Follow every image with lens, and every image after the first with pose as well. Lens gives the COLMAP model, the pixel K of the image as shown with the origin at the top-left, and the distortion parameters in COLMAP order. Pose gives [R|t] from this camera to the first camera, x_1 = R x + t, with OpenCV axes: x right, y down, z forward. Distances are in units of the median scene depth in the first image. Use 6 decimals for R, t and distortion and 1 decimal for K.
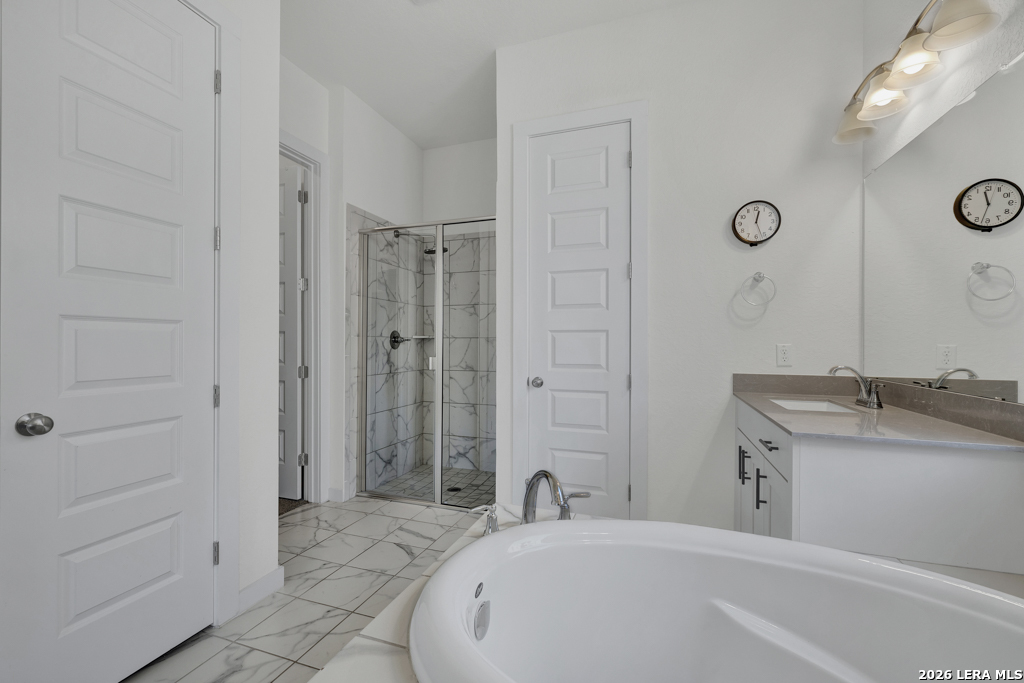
lens RADIAL K [[440.2, 0, 511.4], [0, 440.2, 343.9], [0, 0, 1]] dist [0.001682, 0.000357]
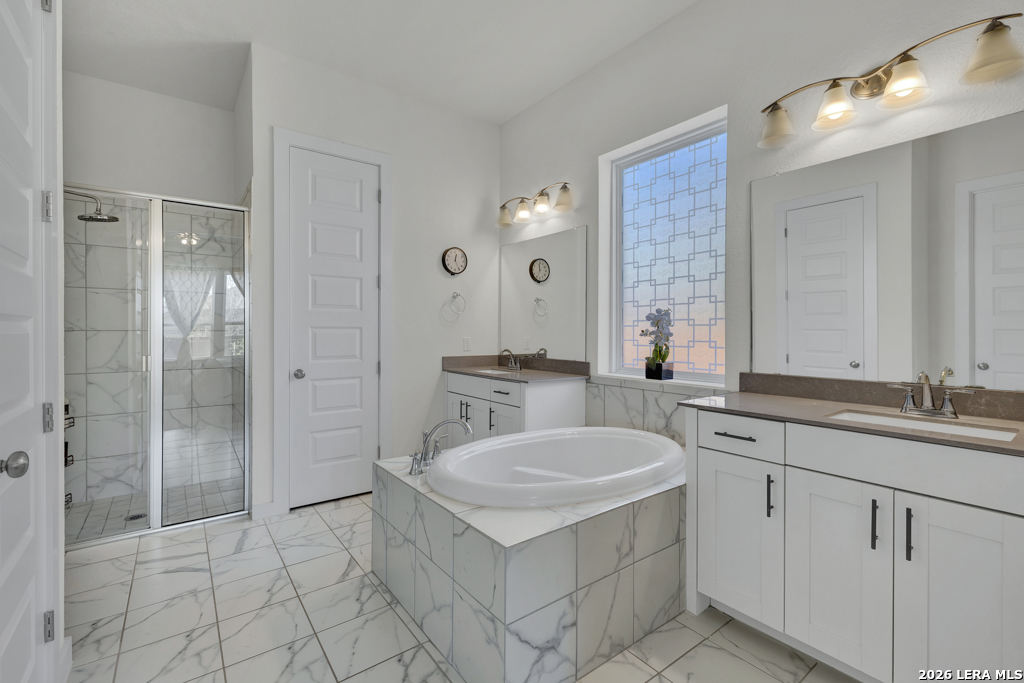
lens RADIAL K [[440.2, 0, 516.2], [0, 440.2, 336.6], [0, 0, 1]] dist [0.001682, 0.000357]
pose [[0.551217, -0.010892, 0.834291, -0.594827], [-0.000269, 0.999912, 0.013232, -0.021730], [-0.834362, -0.007518, 0.551166, -0.053947]]
